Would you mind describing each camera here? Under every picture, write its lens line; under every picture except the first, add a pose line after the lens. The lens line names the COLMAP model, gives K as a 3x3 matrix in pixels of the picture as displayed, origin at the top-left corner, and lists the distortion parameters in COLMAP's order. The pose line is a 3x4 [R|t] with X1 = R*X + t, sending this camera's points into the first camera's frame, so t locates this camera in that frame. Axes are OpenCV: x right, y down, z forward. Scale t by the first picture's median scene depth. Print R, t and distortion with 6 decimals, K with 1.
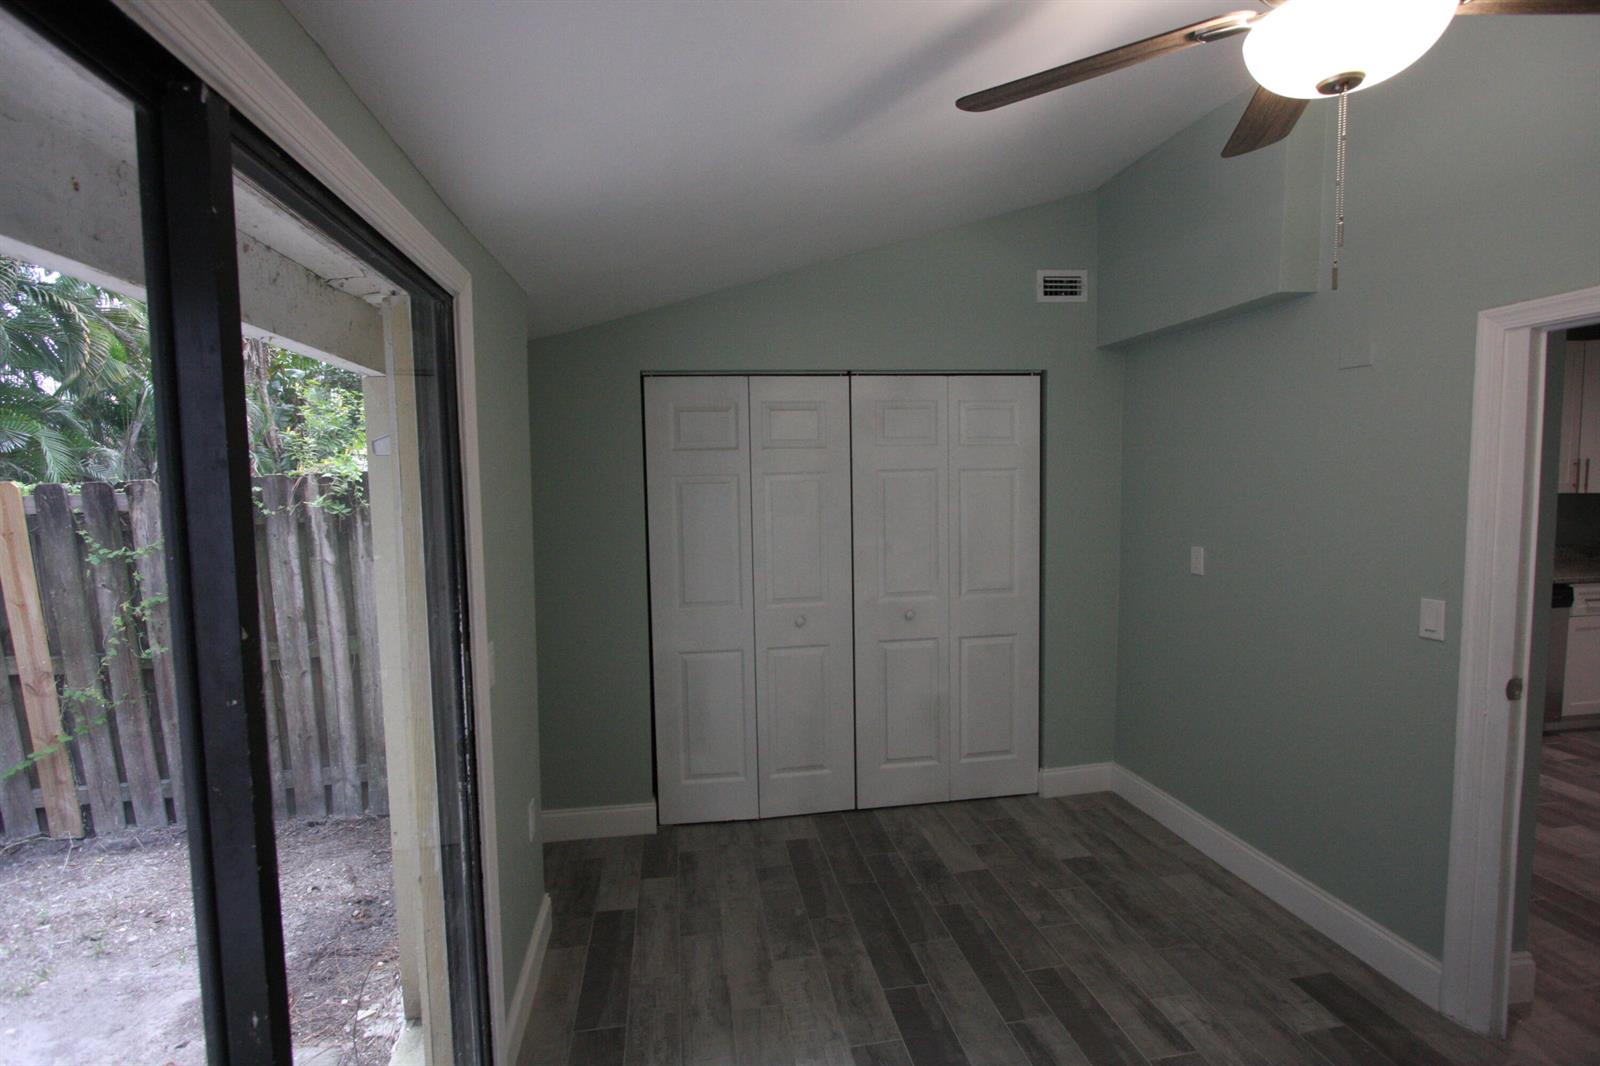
lens RADIAL K [[740.8, 0, 784.9], [0, 740.8, 531.3], [0, 0, 1]] dist [-0.013105, 0.001955]
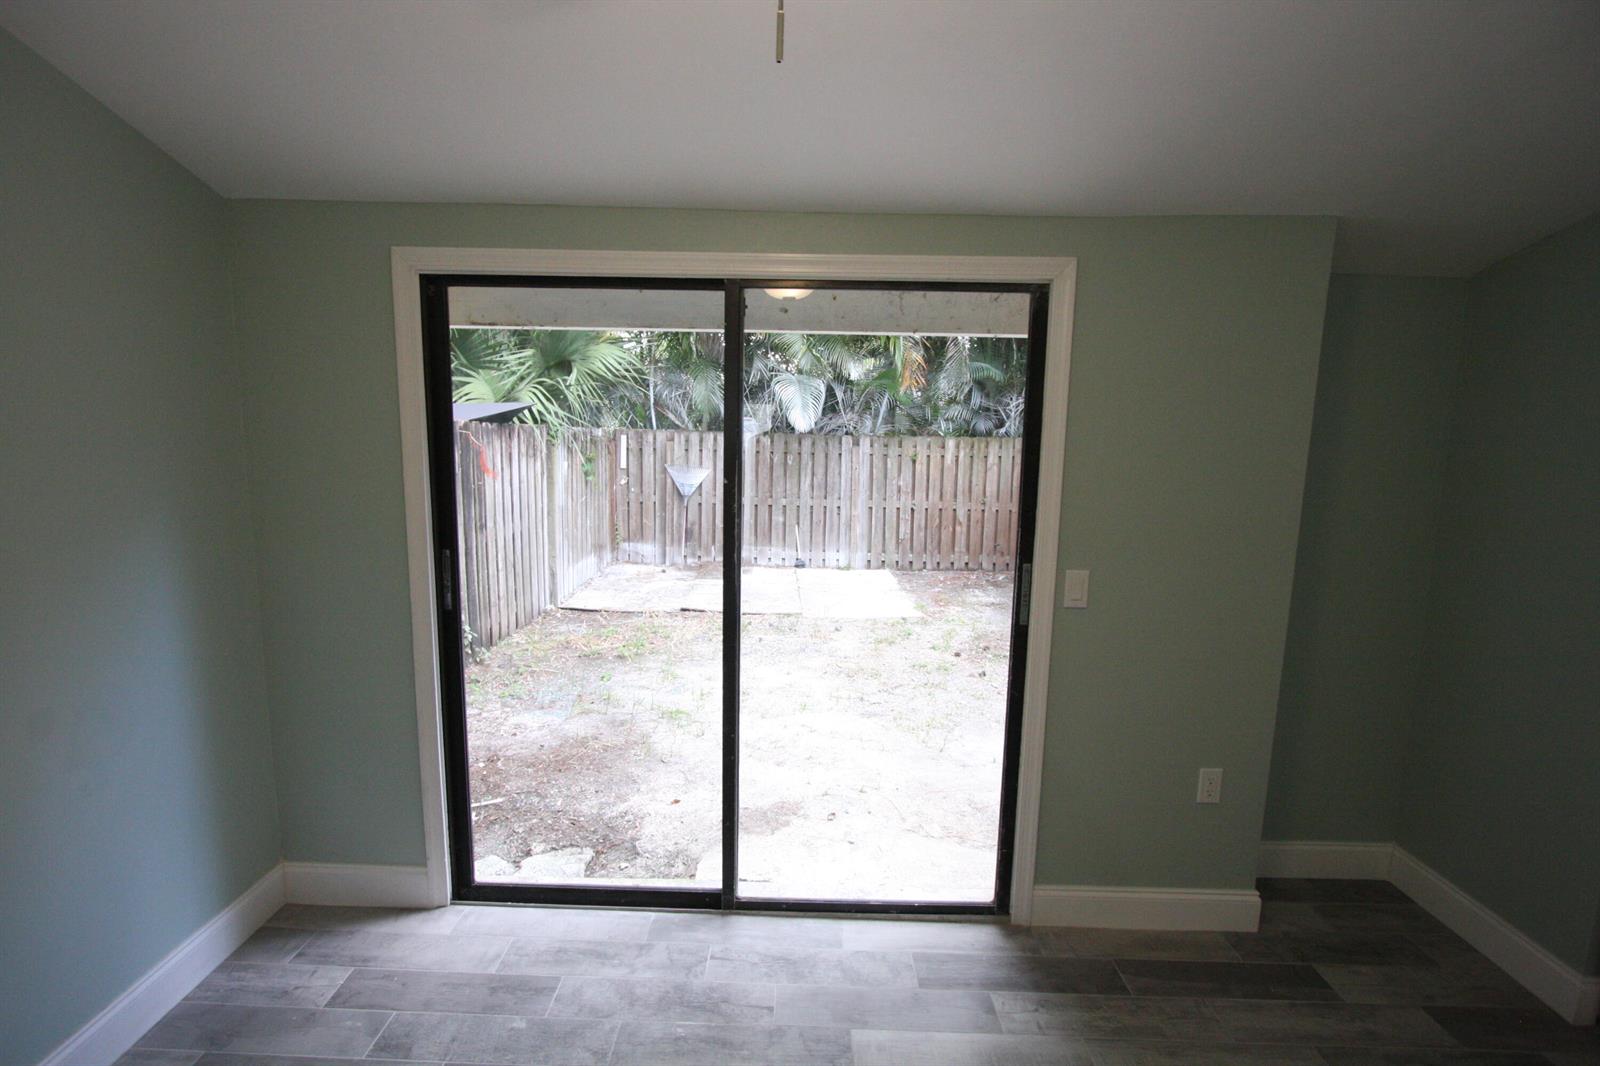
lens RADIAL K [[740.8, 0, 784.9], [0, 740.8, 531.3], [0, 0, 1]] dist [-0.013105, 0.001955]
pose [[-0.169911, 0.152148, -0.973643, 0.459292], [-0.085612, 0.981995, 0.168393, -0.038411], [0.981734, 0.111967, -0.153827, 0.400051]]
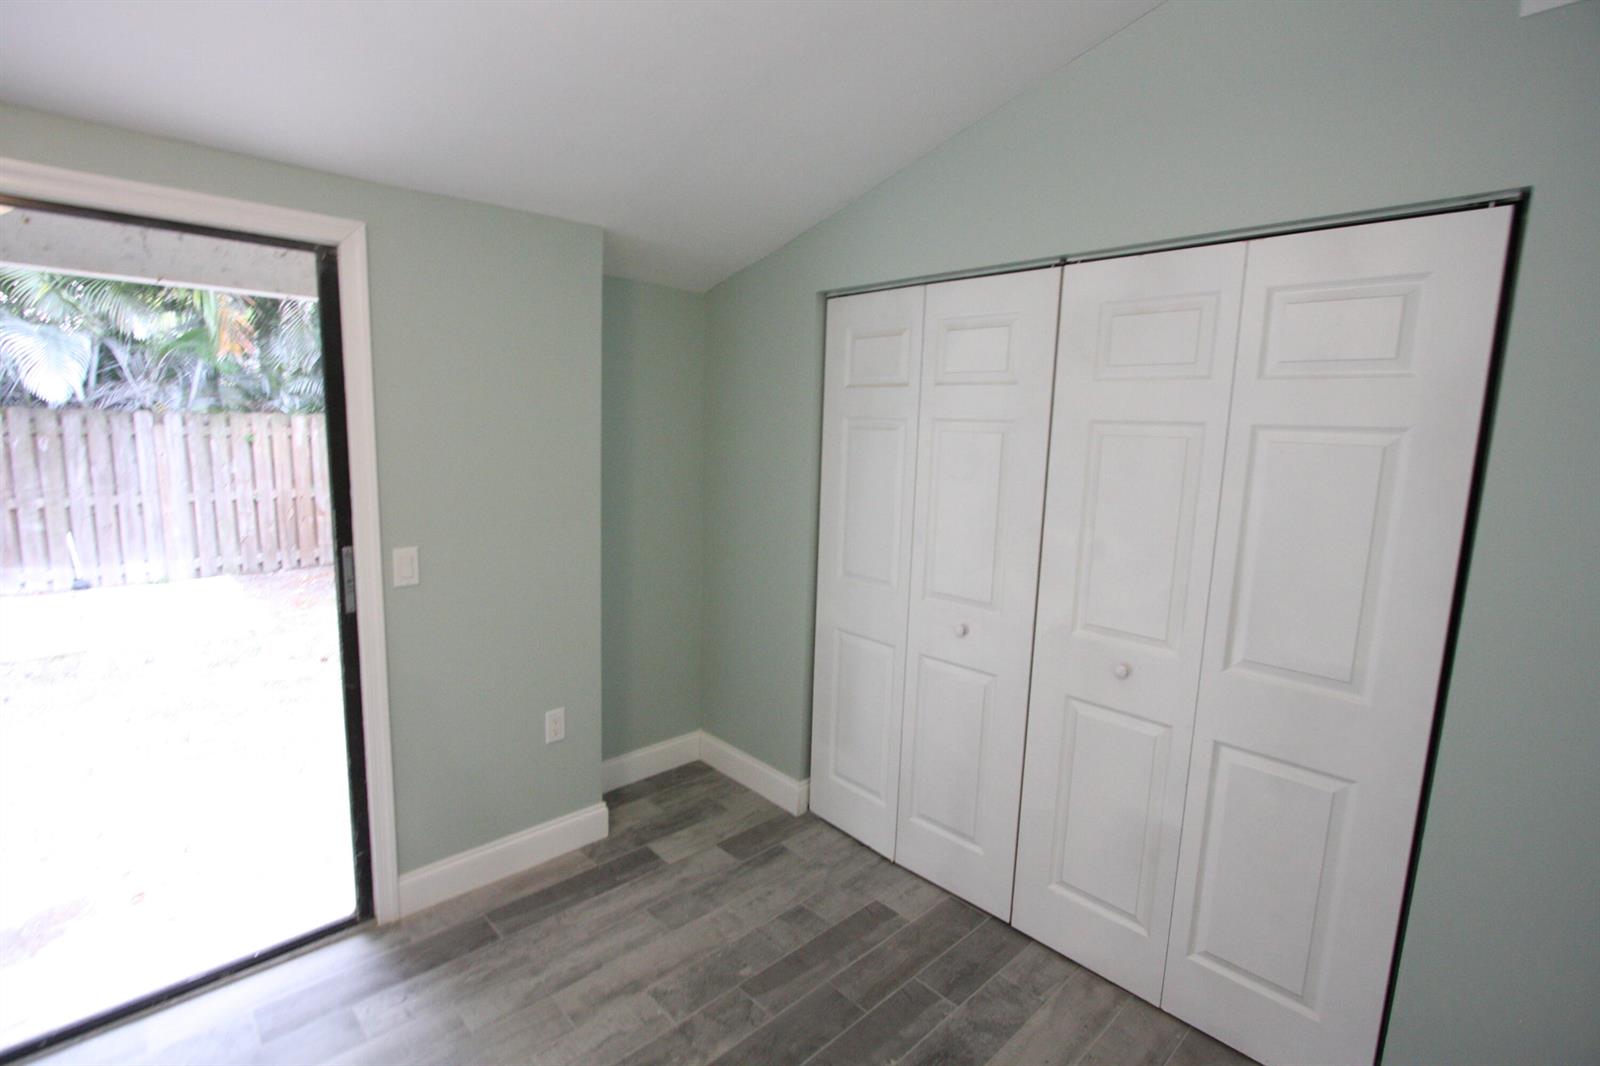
lens RADIAL K [[740.8, 0, 784.9], [0, 740.8, 531.3], [0, 0, 1]] dist [-0.013105, 0.001955]
pose [[0.570088, 0.155624, -0.806710, 0.487361], [-0.100719, 0.987728, 0.119369, -0.040752], [0.815386, 0.013200, 0.578767, 0.455474]]
